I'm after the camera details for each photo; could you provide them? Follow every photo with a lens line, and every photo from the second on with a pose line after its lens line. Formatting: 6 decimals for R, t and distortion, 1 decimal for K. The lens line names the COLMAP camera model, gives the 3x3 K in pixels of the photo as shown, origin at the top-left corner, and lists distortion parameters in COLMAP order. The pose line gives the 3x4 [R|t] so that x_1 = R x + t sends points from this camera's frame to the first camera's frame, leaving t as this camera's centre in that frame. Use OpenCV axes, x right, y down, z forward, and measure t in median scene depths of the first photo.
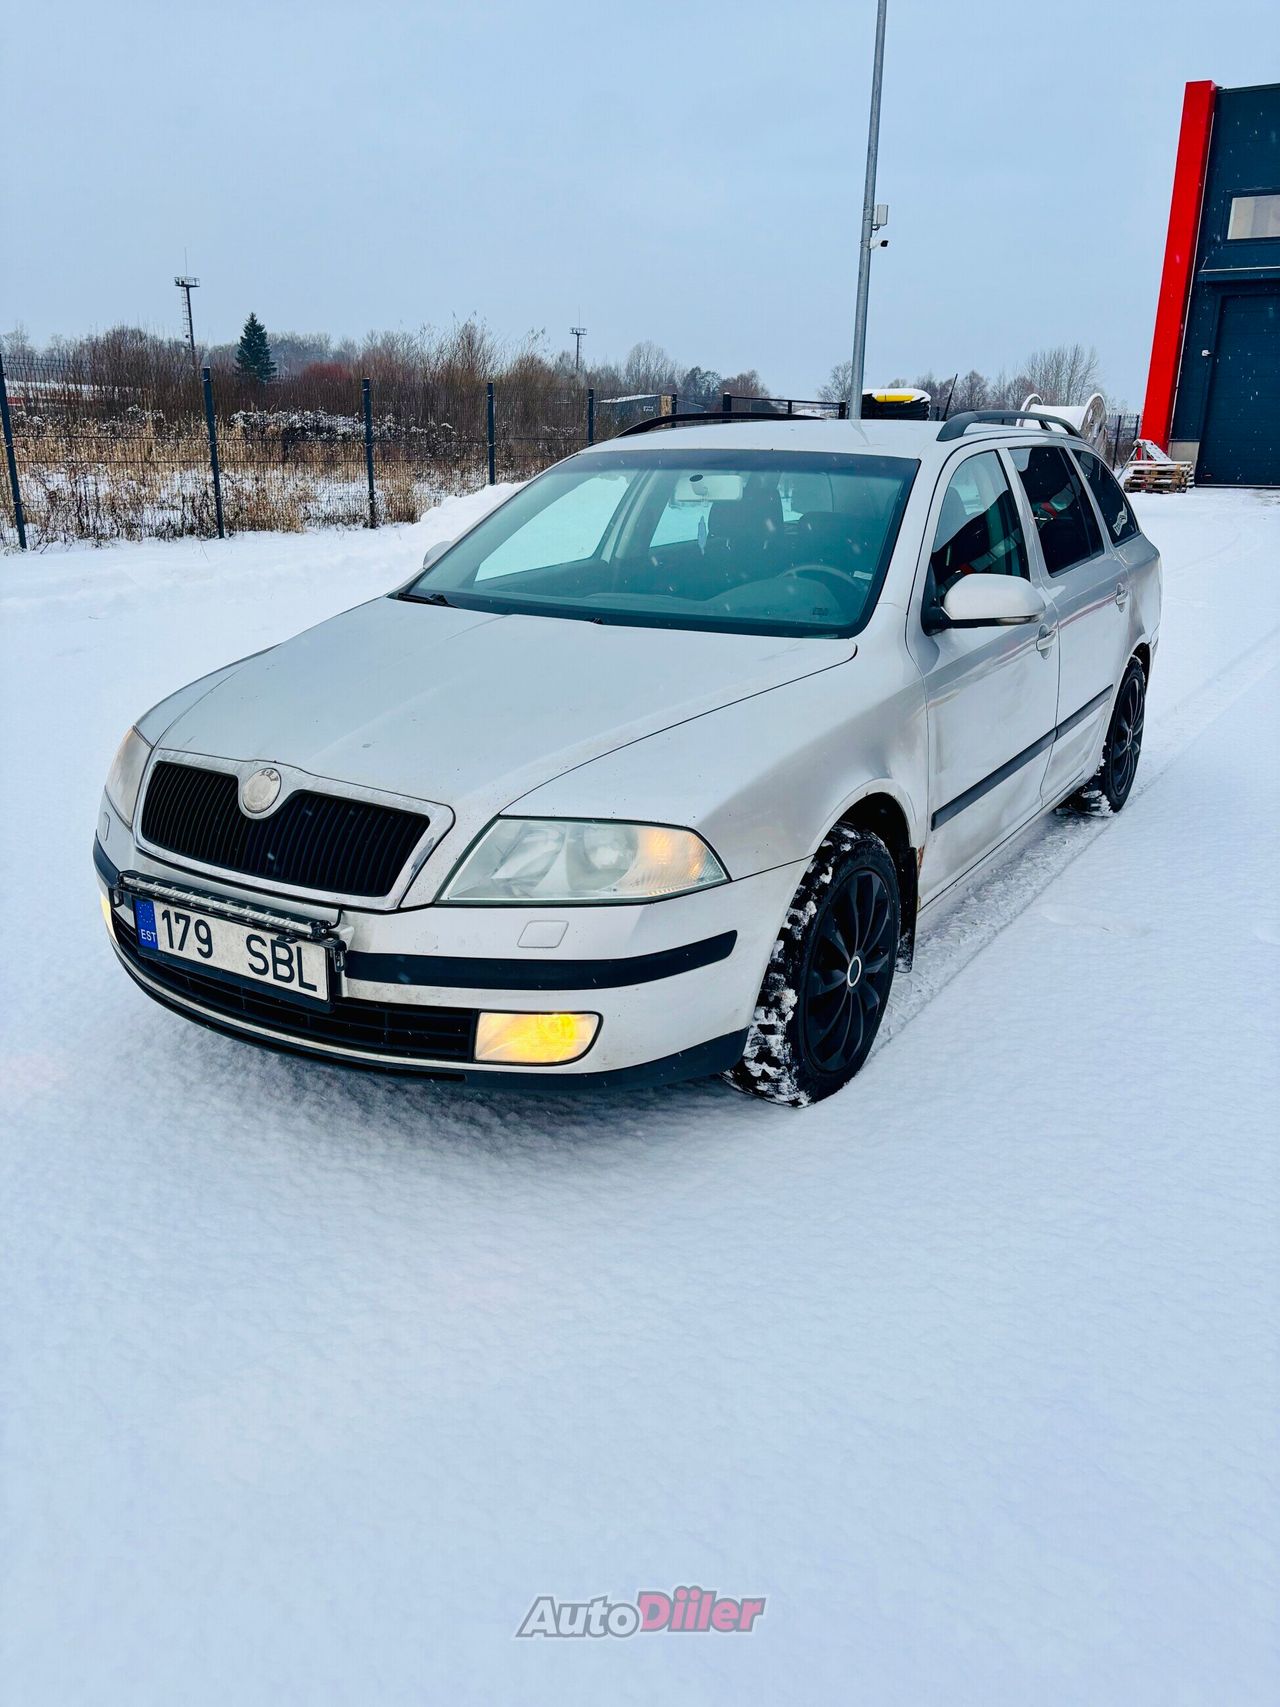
lens RADIAL K [[1294.2, 0, 651.8], [0, 1294.2, 846.2], [0, 0, 1]] dist [0.044417, -0.038161]
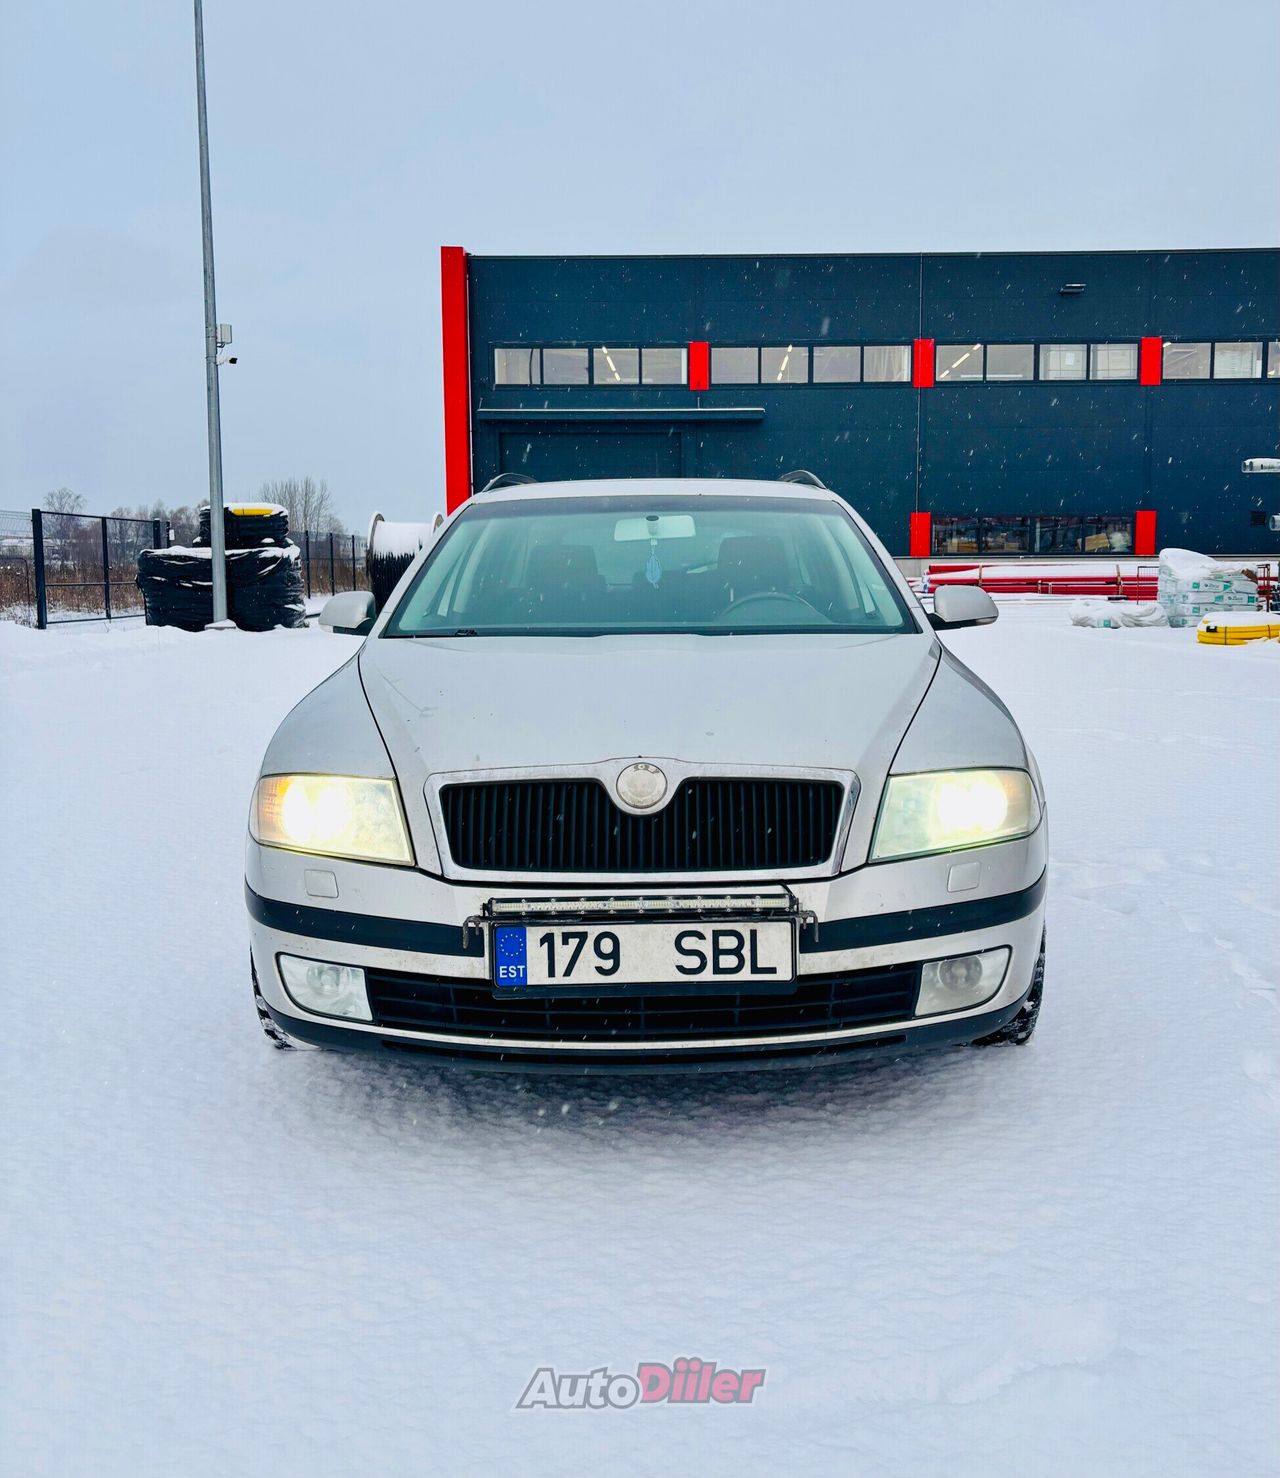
lens RADIAL K [[1389.0, 0, 691.6], [0, 1389.0, 683.5], [0, 0, 1]] dist [0.051061, 0.000000]
pose [[0.842937, -0.061307, 0.534508, -0.750134], [0.176734, 0.969907, -0.167470, 0.057165], [-0.508156, 0.235632, 0.828405, 0.106297]]
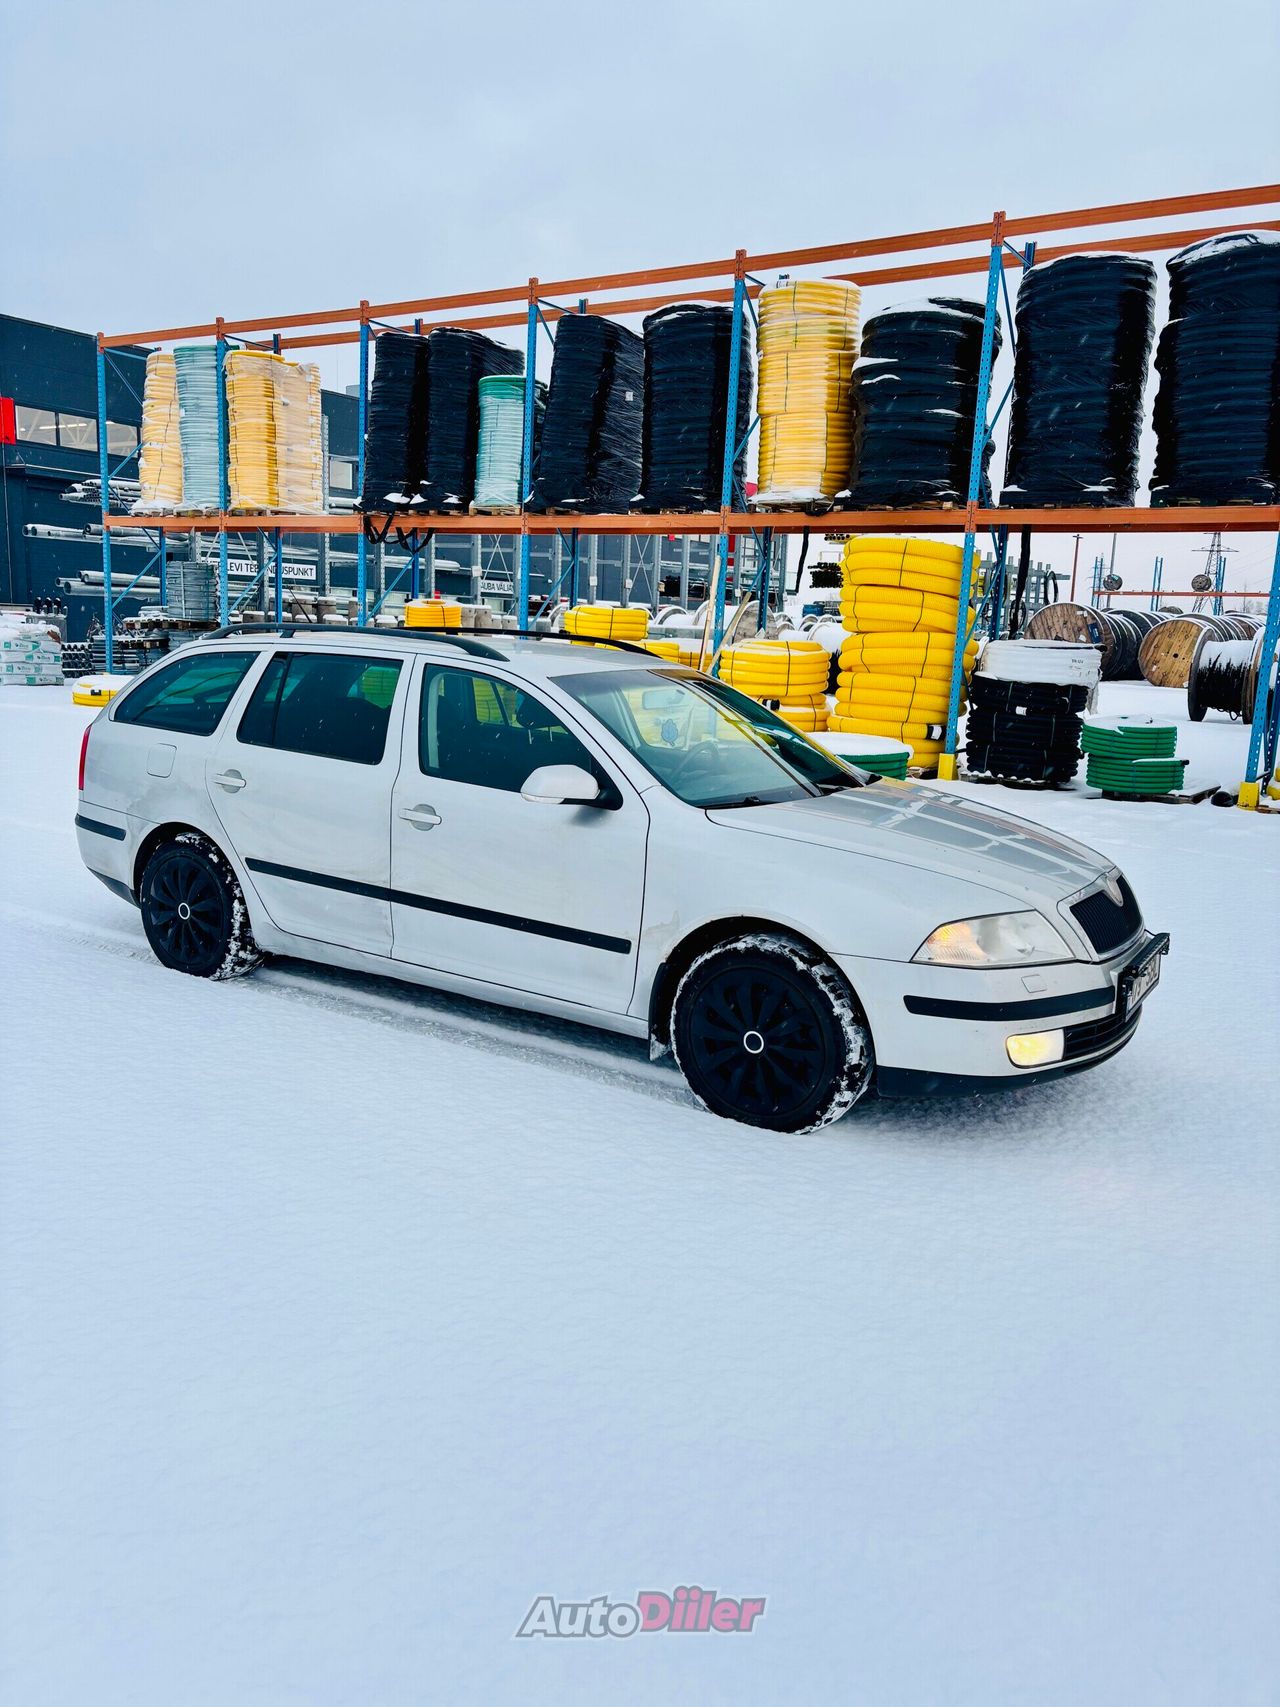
lens RADIAL K [[1294.2, 0, 636.2], [0, 1294.2, 823.4], [0, 0, 1]] dist [0.044417, -0.038161]
pose [[0.003074, -0.164929, 0.986301, -1.807517], [0.265941, 0.950922, 0.158184, -0.515264], [-0.963984, 0.261811, 0.046785, 1.382114]]
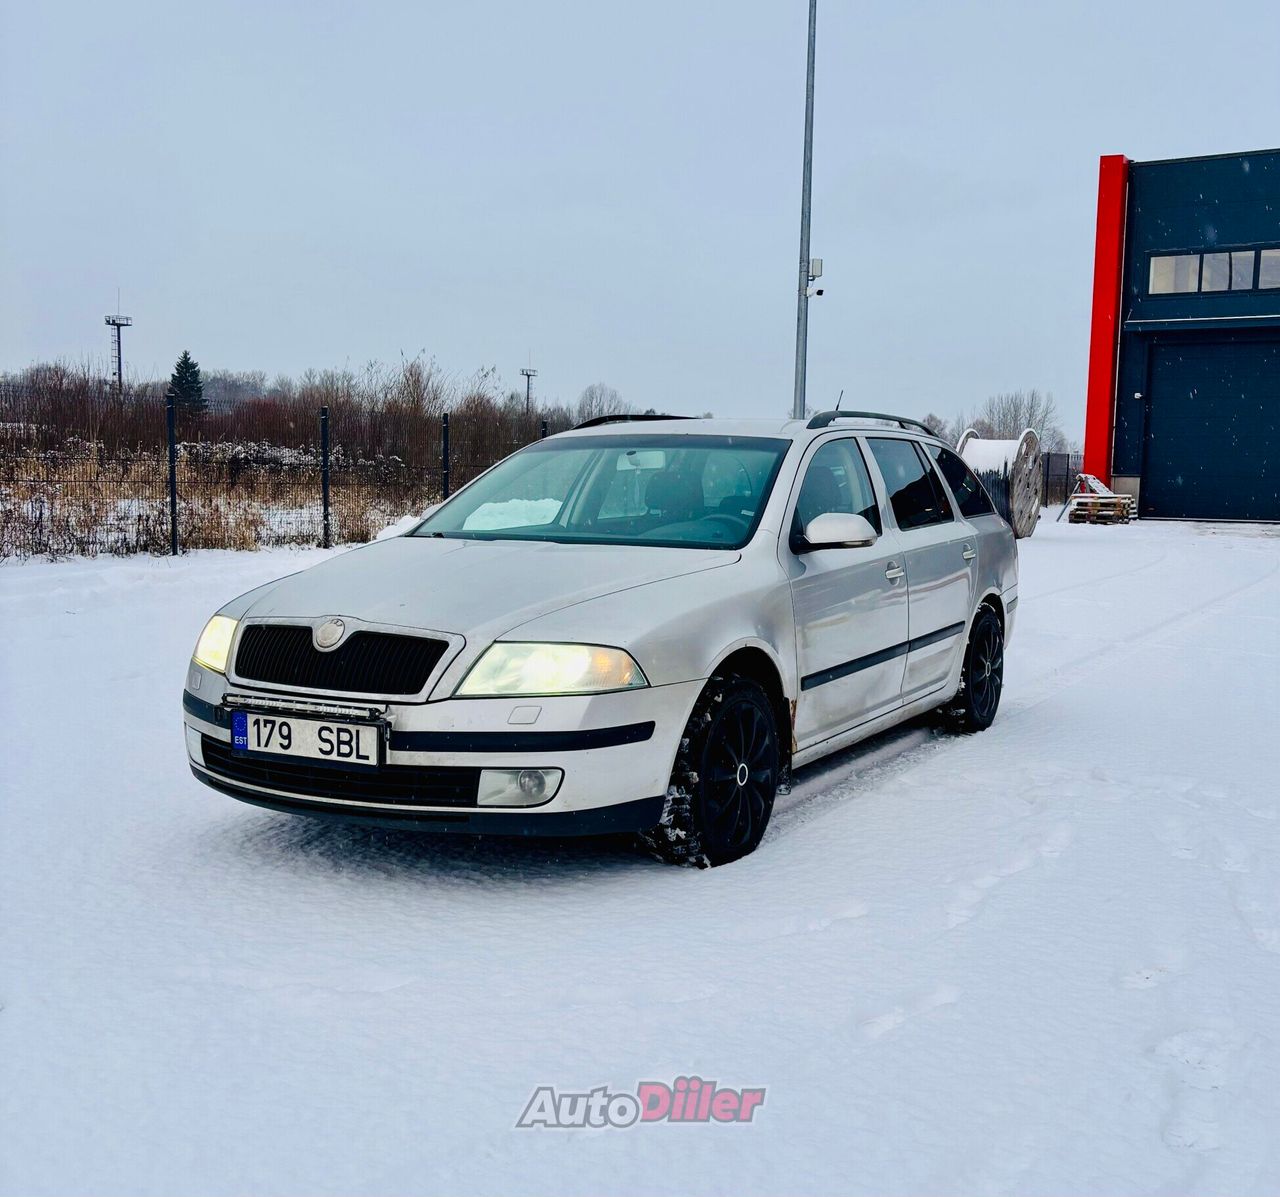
lens RADIAL K [[1415.7, 0, 710.6], [0, 1415.7, 633.5], [0, 0, 1]] dist [0.041706, 0.000000]
pose [[0.997291, -0.004854, 0.073402, 0.010141], [0.019014, 0.980922, -0.193470, 0.255263], [-0.071062, 0.194341, 0.978357, -0.557311]]
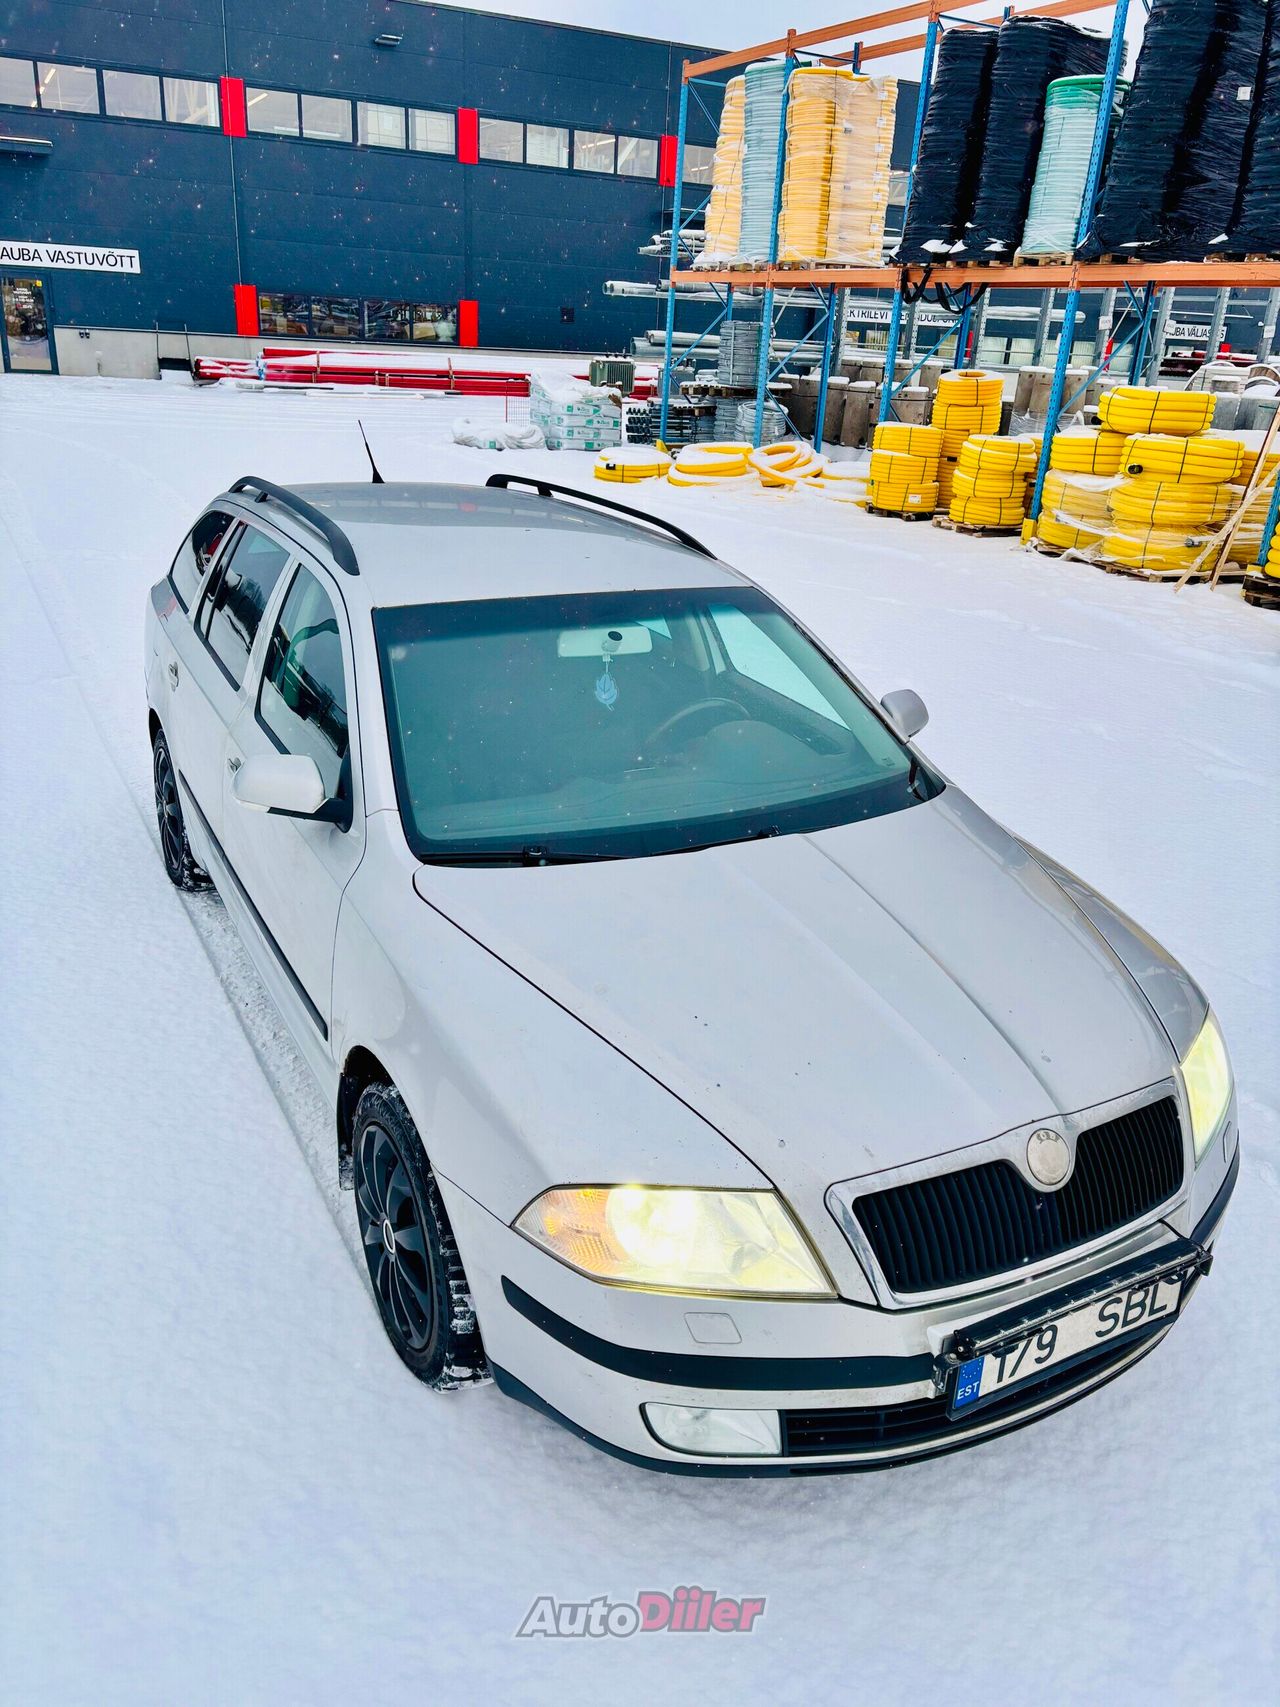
lens RADIAL K [[1294.2, 0, 641.7], [0, 1294.2, 834.6], [0, 0, 1]] dist [0.044417, -0.038161]
pose [[0.494434, -0.302593, 0.814845, -1.013277], [0.220510, 0.950447, 0.219147, -0.470085], [-0.840780, 0.071328, 0.536658, 0.682991]]
